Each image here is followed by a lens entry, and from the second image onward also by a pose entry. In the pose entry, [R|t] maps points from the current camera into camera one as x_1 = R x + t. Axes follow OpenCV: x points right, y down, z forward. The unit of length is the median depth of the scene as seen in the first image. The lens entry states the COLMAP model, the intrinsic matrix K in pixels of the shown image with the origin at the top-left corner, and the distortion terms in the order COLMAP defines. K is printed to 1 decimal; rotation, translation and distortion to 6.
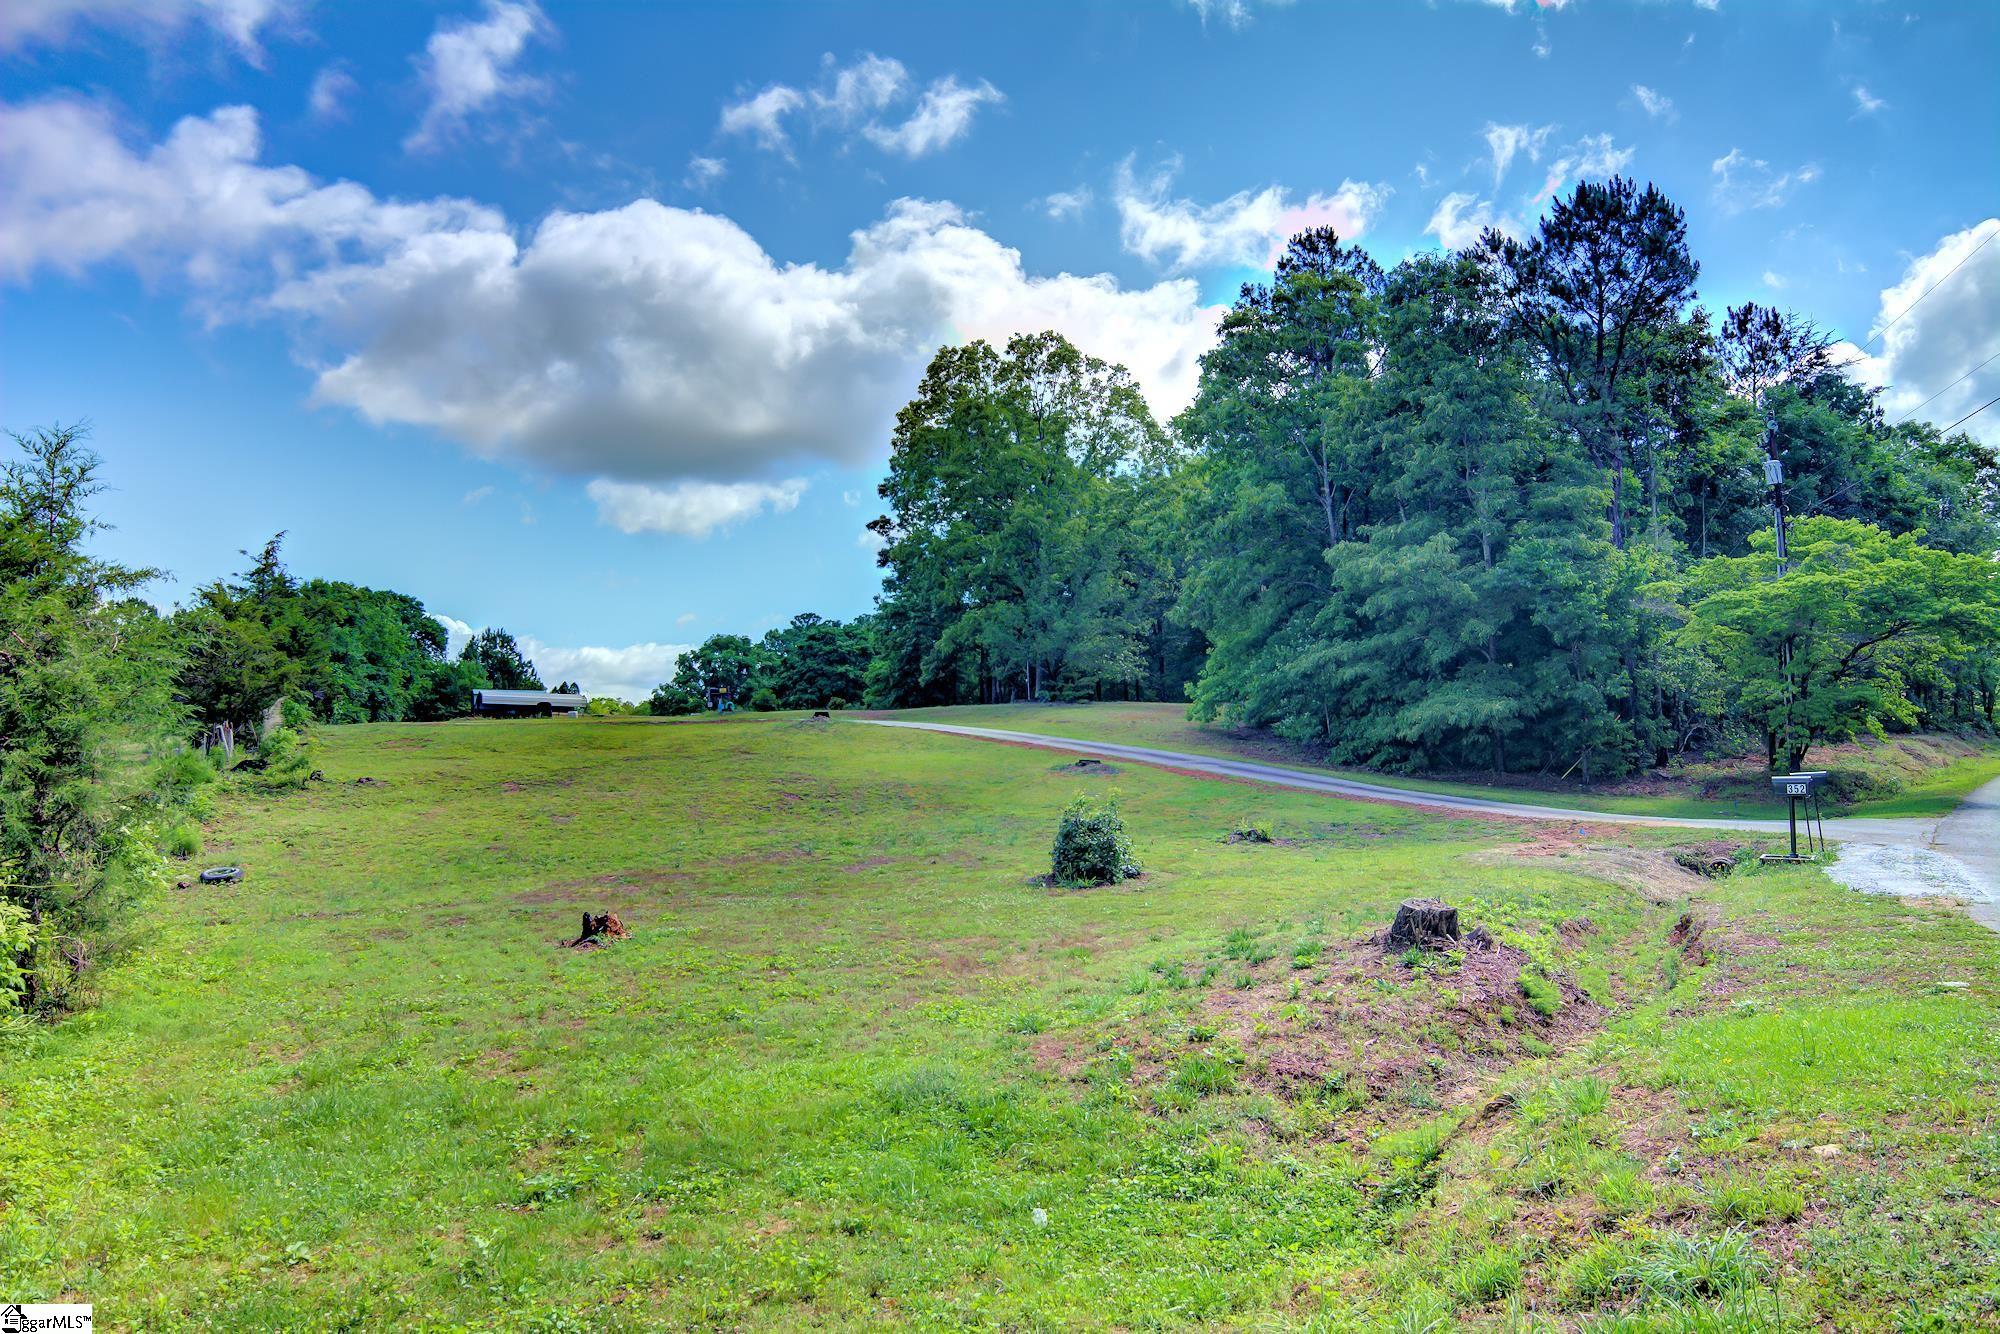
lens RADIAL K [[1317.2, 0, 1000.0], [0, 1317.2, 667.0], [0, 0, 1]] dist [-0.001961, -0.000740]
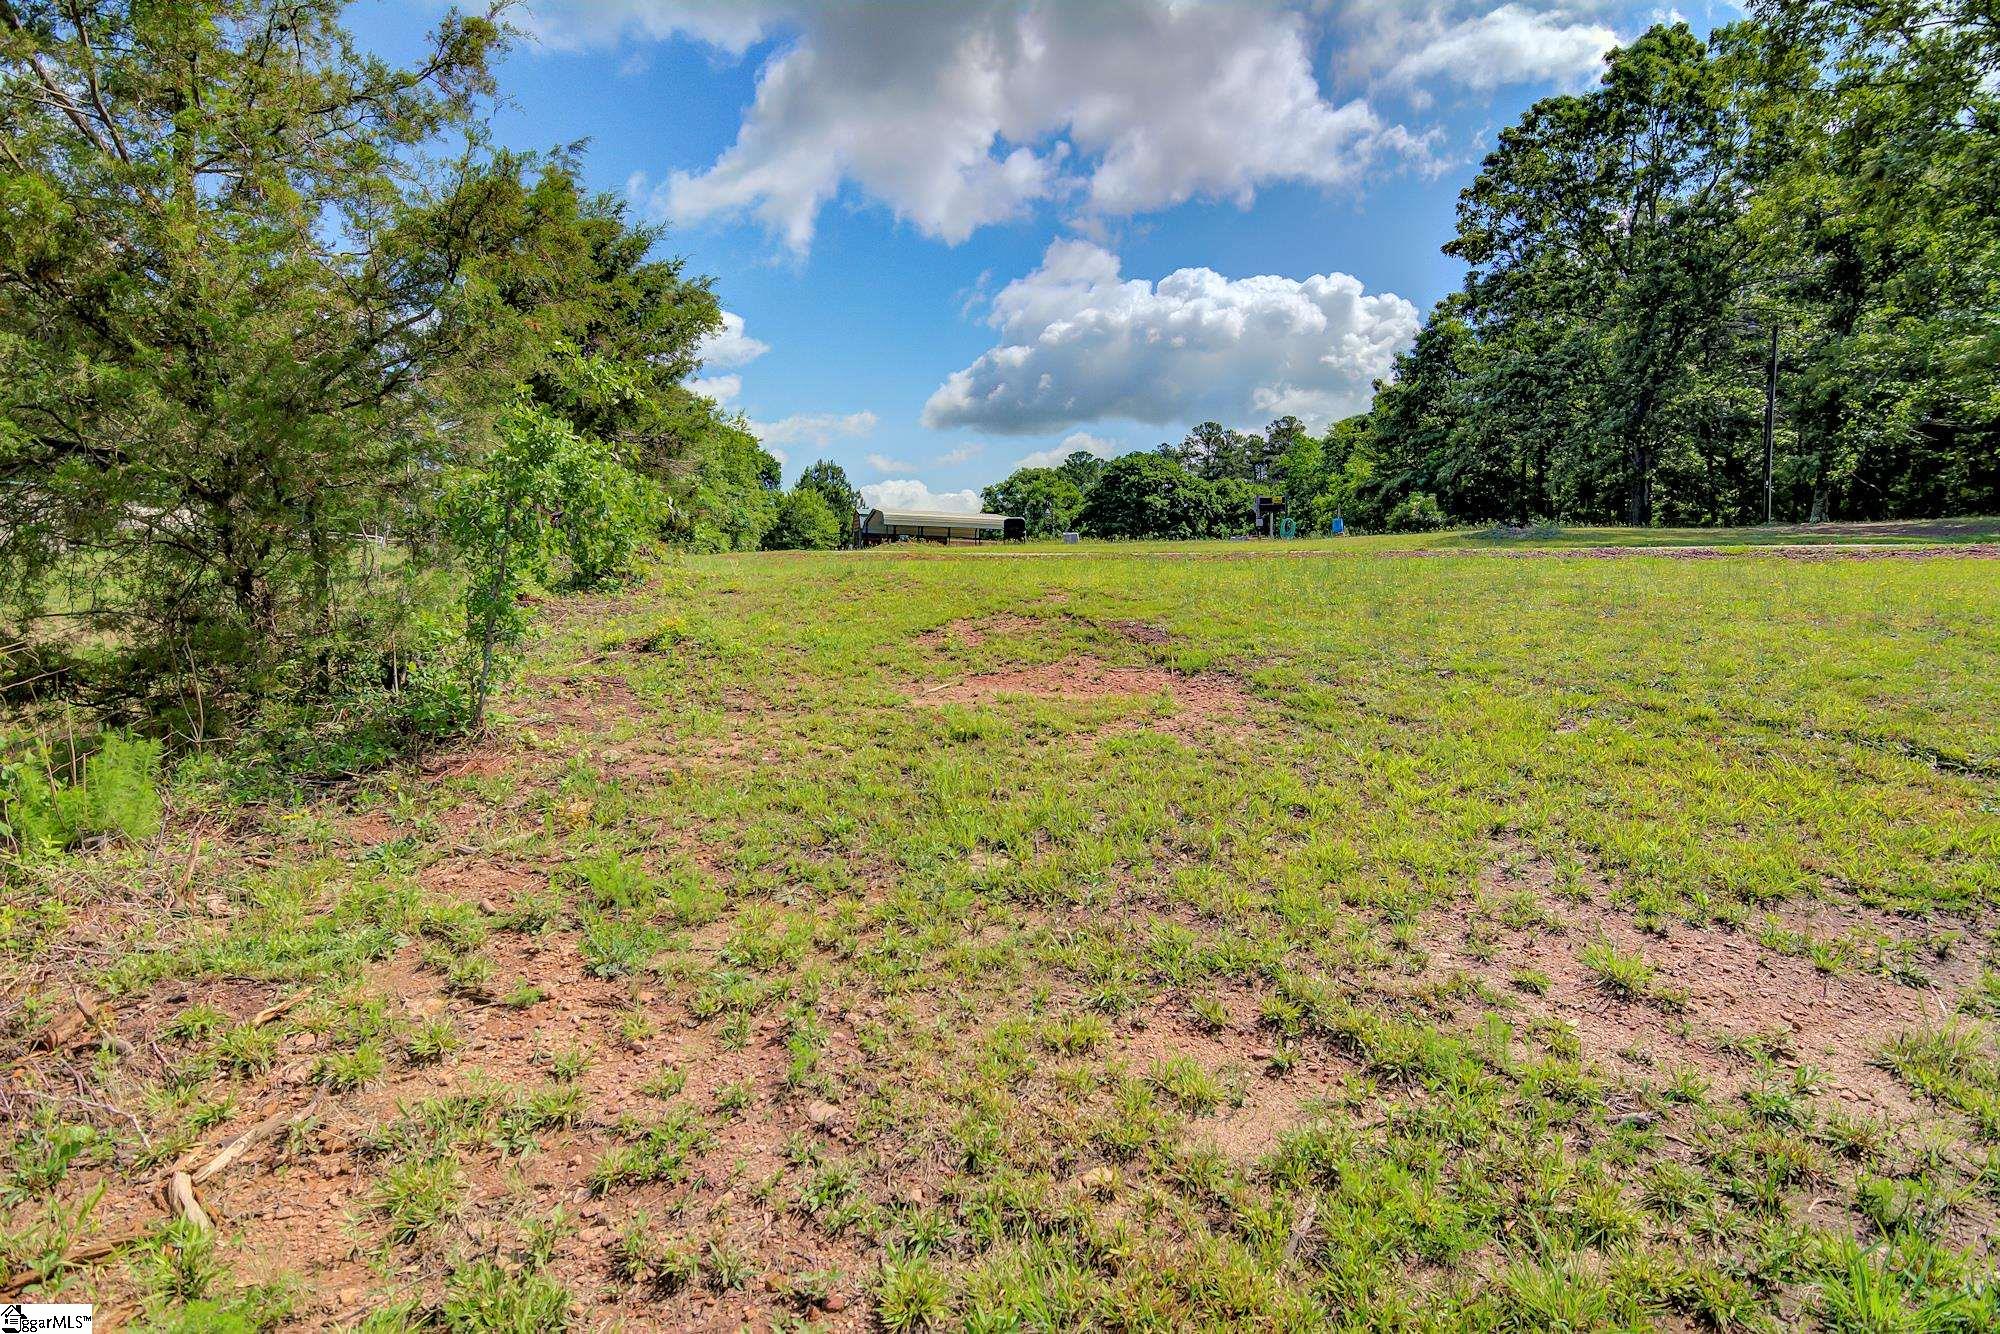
lens RADIAL K [[945.9, 0, 1000.0], [0, 945.9, 667.0], [0, 0, 1]] dist [-0.010177, -0.010732]
pose [[0.989017, 0.017177, -0.146798, -0.319439], [0.007317, 0.986315, 0.164708, 0.025267], [0.147619, -0.163973, 0.975357, 0.615827]]
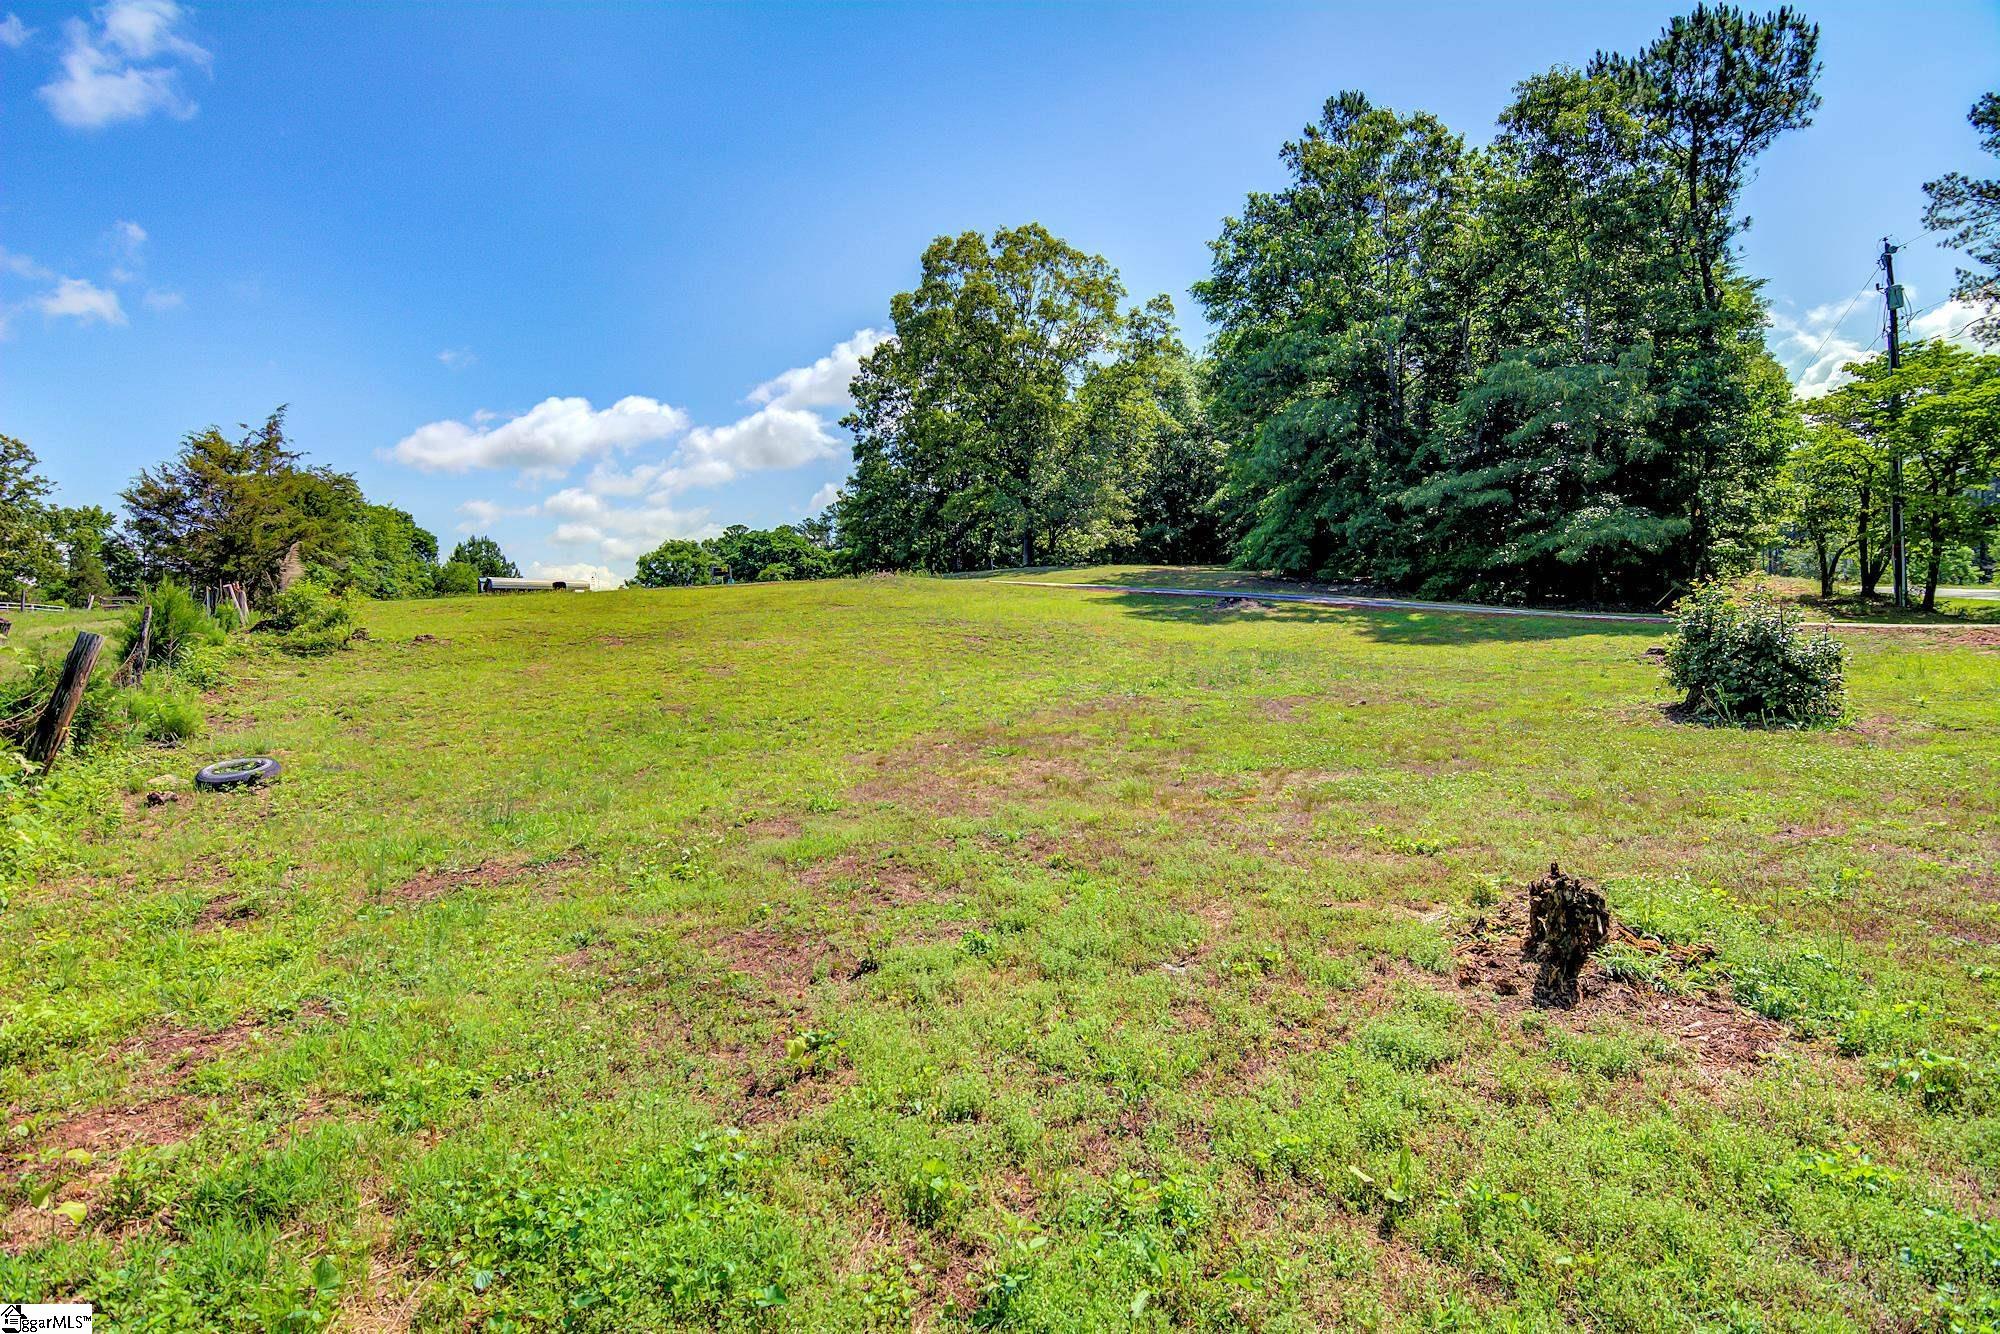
lens RADIAL K [[945.9, 0, 1000.0], [0, 945.9, 667.0], [0, 0, 1]] dist [-0.010177, -0.010732]
pose [[0.988660, -0.035734, 0.145855, -0.119237], [0.020996, 0.994628, 0.101361, 0.029099], [-0.148694, -0.097149, 0.984100, 0.205489]]
